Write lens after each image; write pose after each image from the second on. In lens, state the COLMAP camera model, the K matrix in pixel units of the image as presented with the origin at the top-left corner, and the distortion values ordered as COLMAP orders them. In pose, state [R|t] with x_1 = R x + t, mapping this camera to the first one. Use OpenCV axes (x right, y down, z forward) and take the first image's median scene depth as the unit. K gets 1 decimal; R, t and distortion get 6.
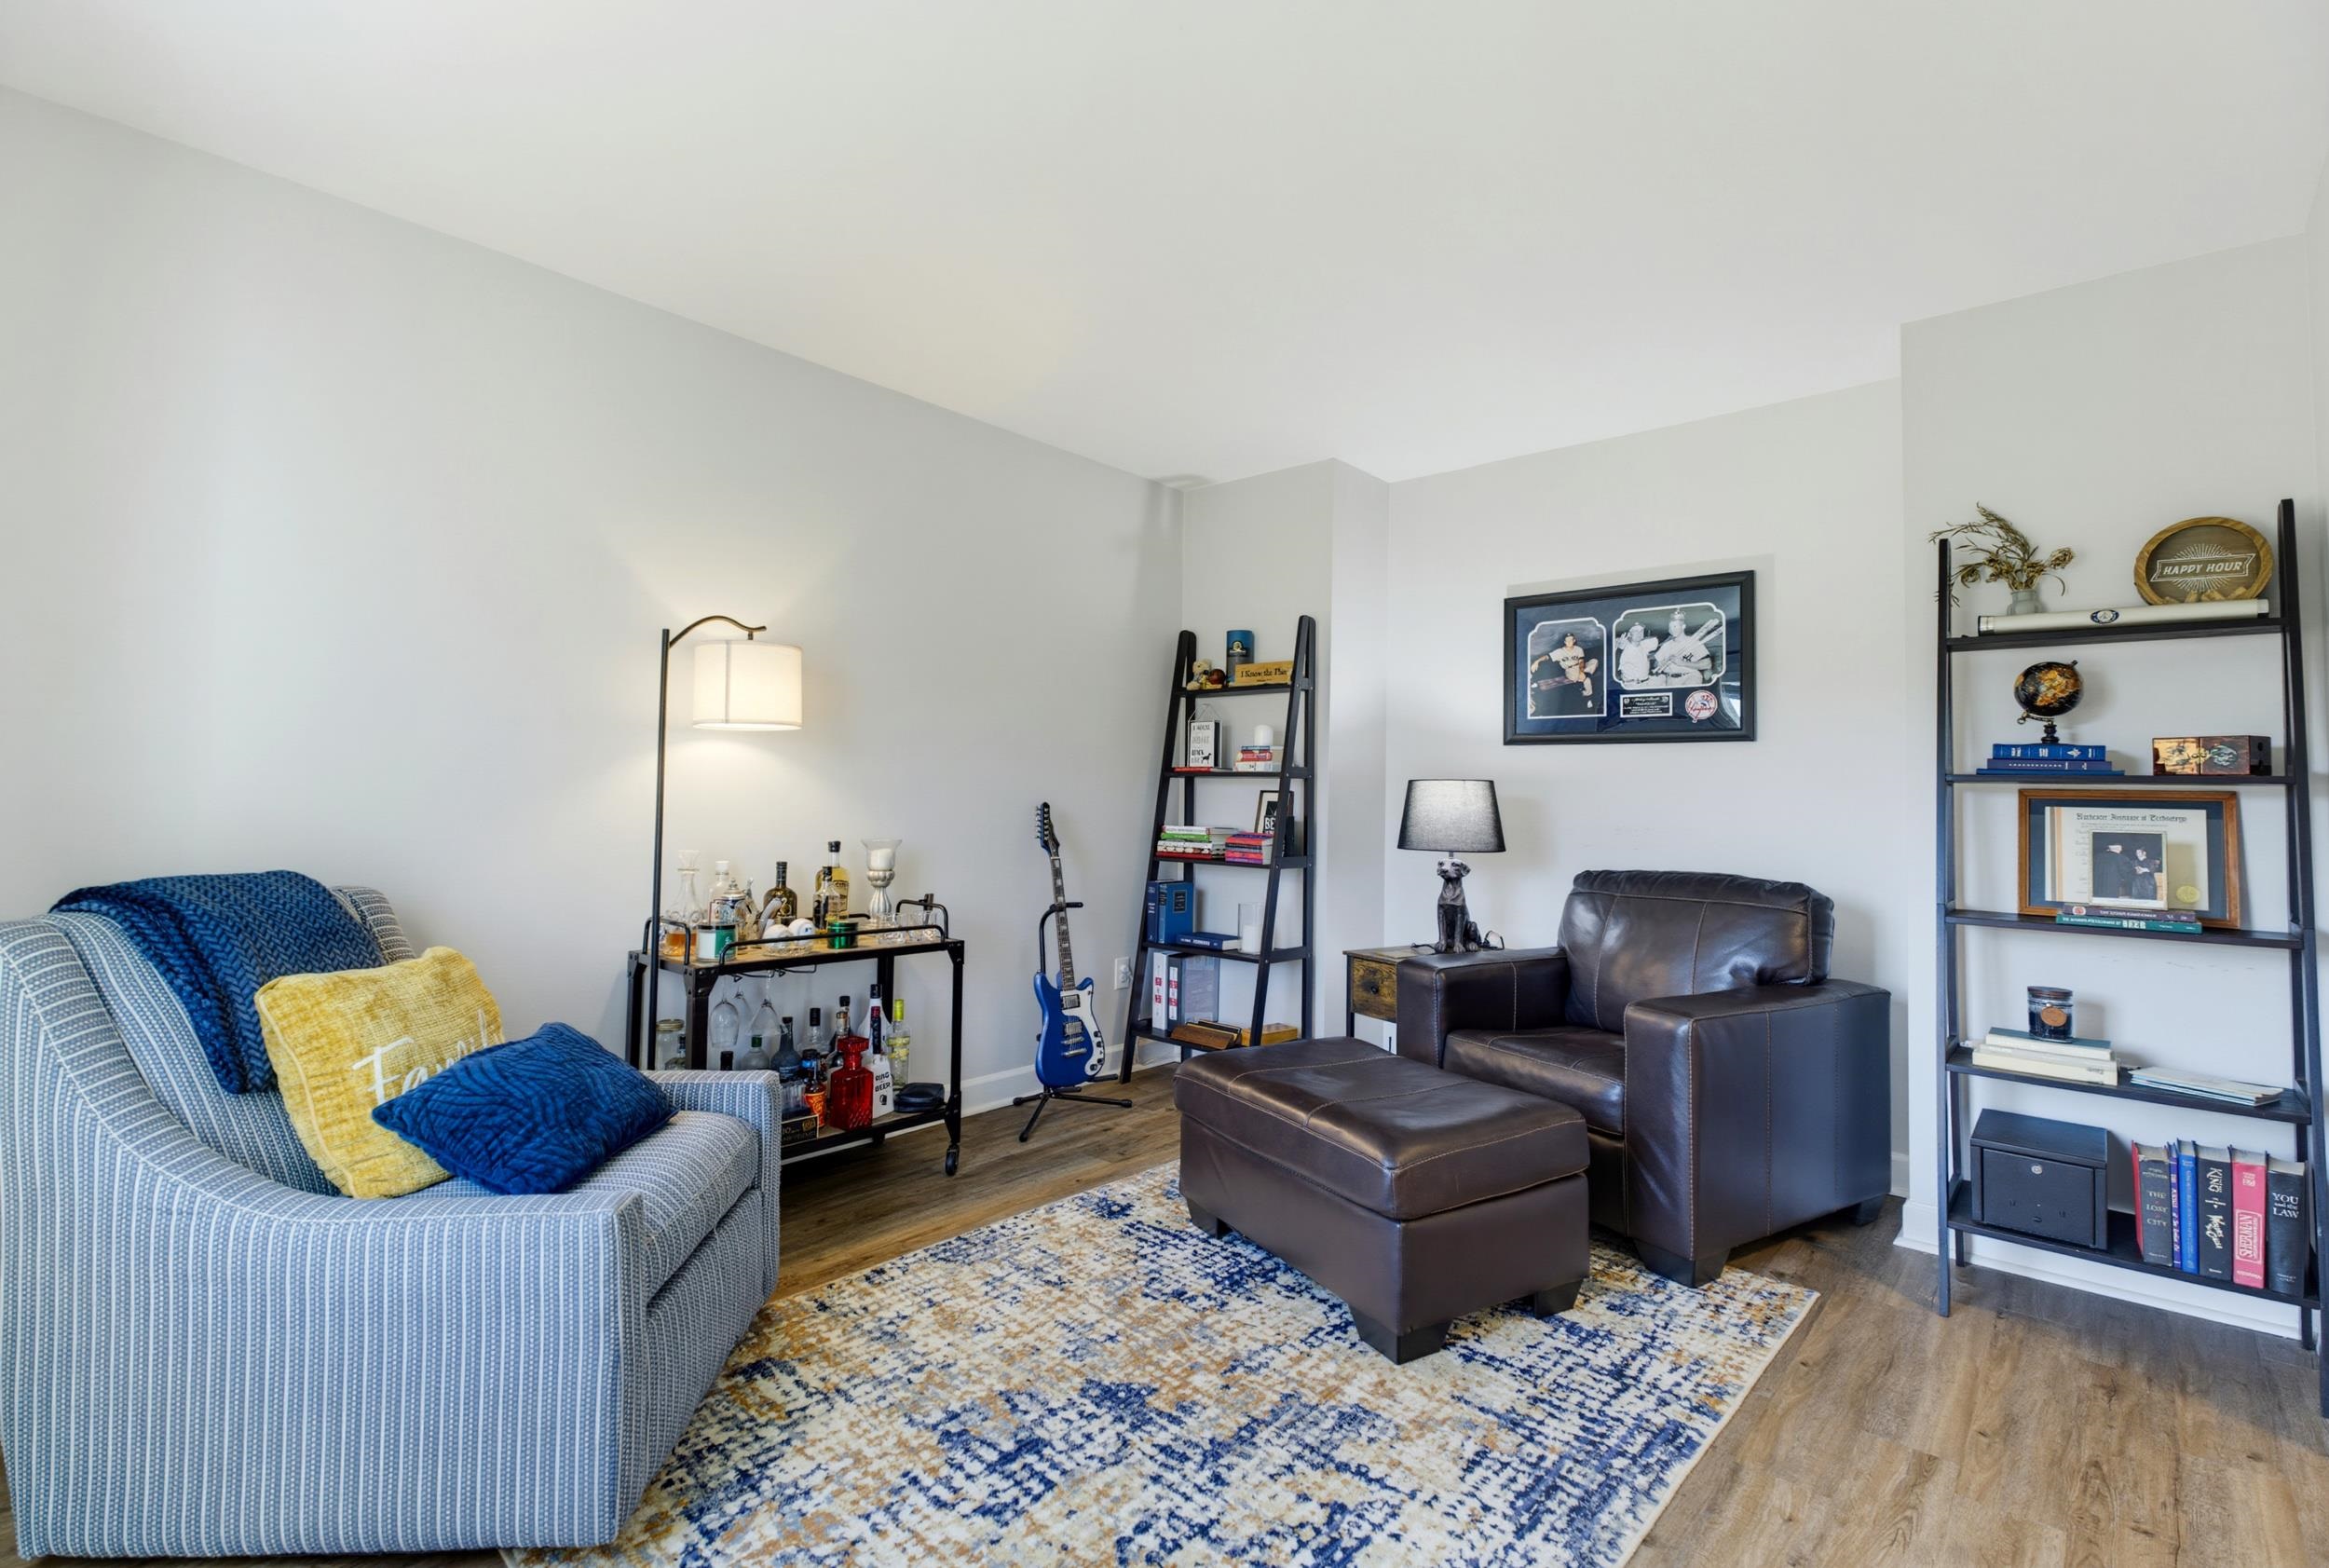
lens RADIAL K [[1058.7, 0, 1136.0], [0, 1058.7, 752.0], [0, 0, 1]] dist [0.000719, -0.000053]
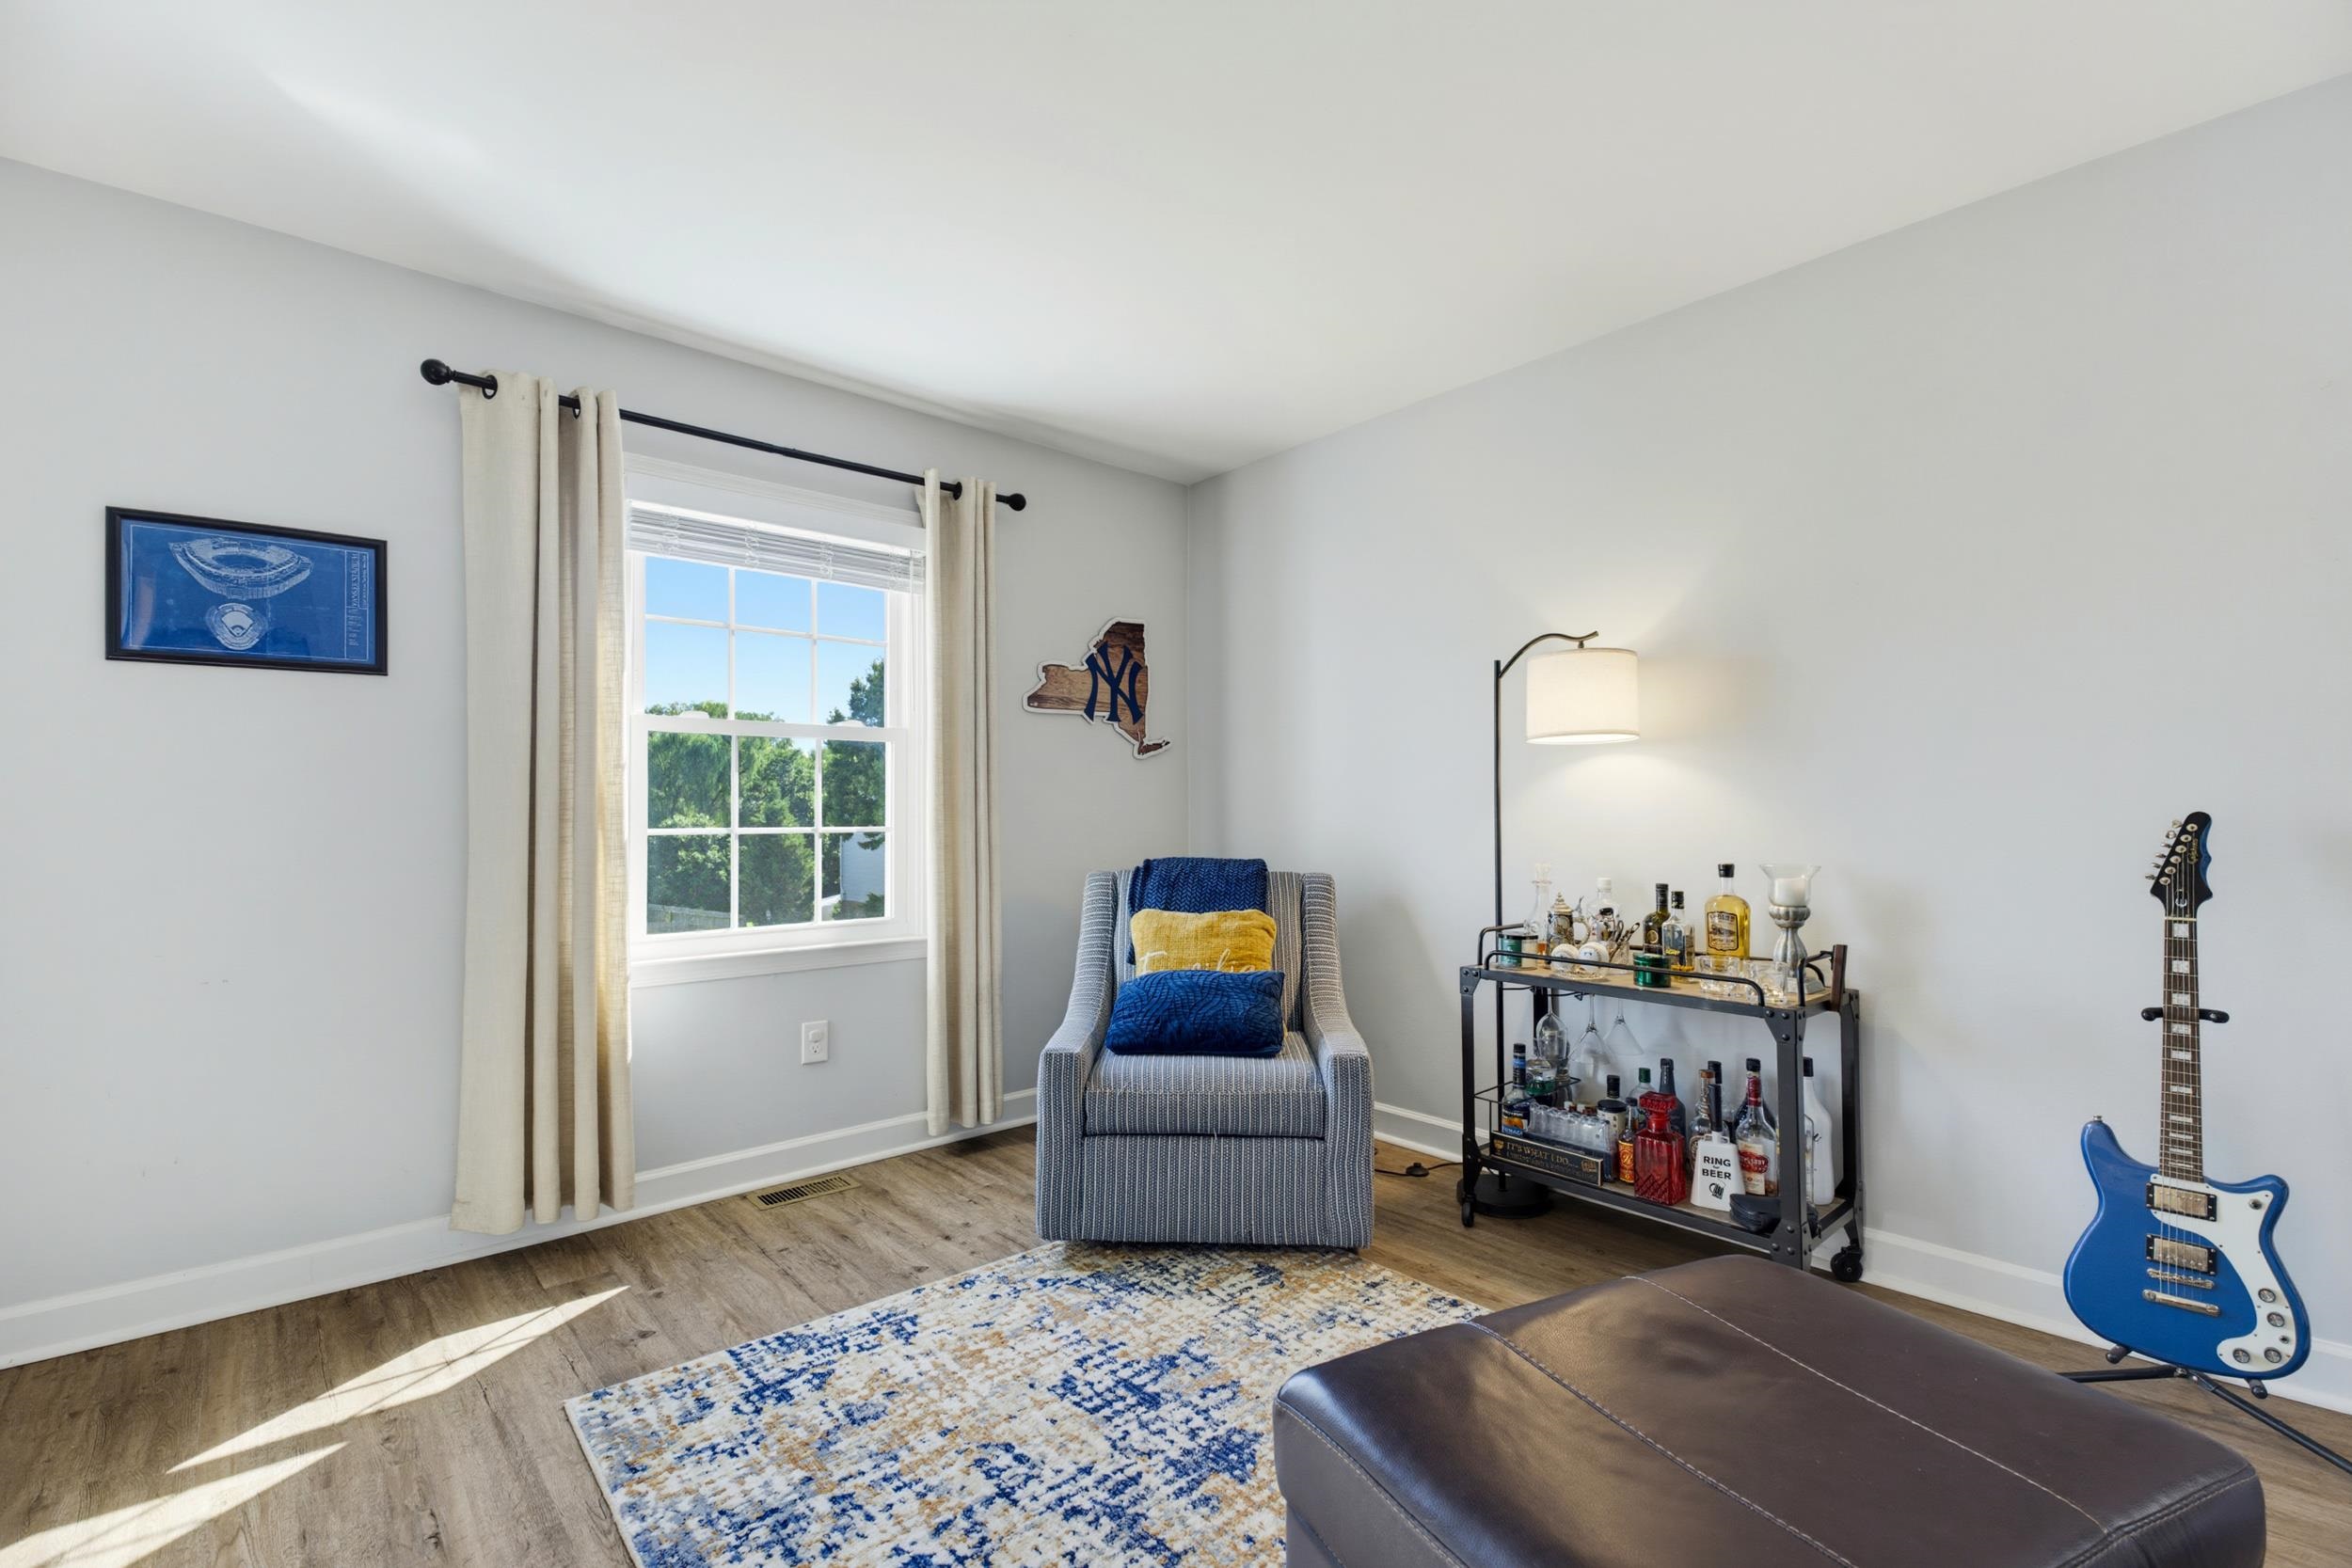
lens RADIAL K [[1023.1, 0, 1176.0], [0, 1023.1, 784.0], [0, 0, 1]] dist [0.006451, -0.006502]
pose [[-0.095921, -0.047716, -0.994245, 0.954351], [0.042444, 0.997746, -0.051978, 0.079105], [0.994484, -0.047185, -0.093679, 1.132859]]
